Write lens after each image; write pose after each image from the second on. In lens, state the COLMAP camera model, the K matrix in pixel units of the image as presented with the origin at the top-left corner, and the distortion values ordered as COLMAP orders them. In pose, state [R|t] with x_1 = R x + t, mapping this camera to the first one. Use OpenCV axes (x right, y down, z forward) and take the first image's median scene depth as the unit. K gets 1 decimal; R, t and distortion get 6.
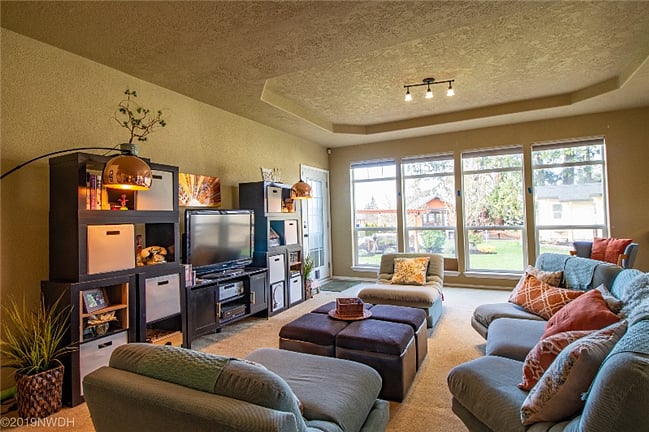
lens RADIAL K [[338.8, 0, 325.5], [0, 338.8, 215.0], [0, 0, 1]] dist [0.000328, -0.002871]
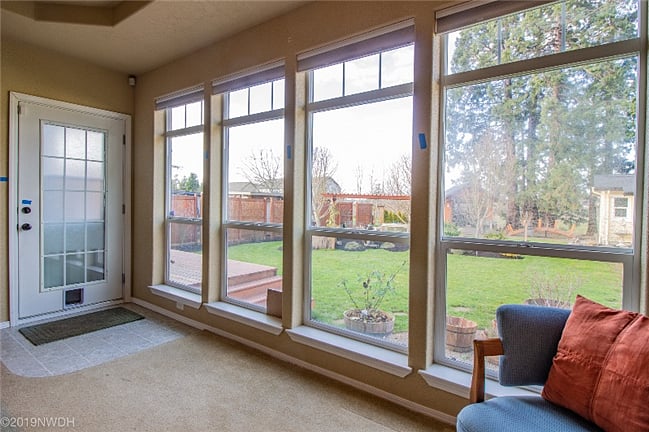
lens RADIAL K [[338.8, 0, 322.1], [0, 338.8, 212.9], [0, 0, 1]] dist [0.000328, -0.002871]
pose [[0.988307, 0.051189, -0.143631, 0.637737], [-0.045107, 0.997955, 0.045287, -0.008522], [0.145655, -0.038279, 0.988595, 0.711221]]
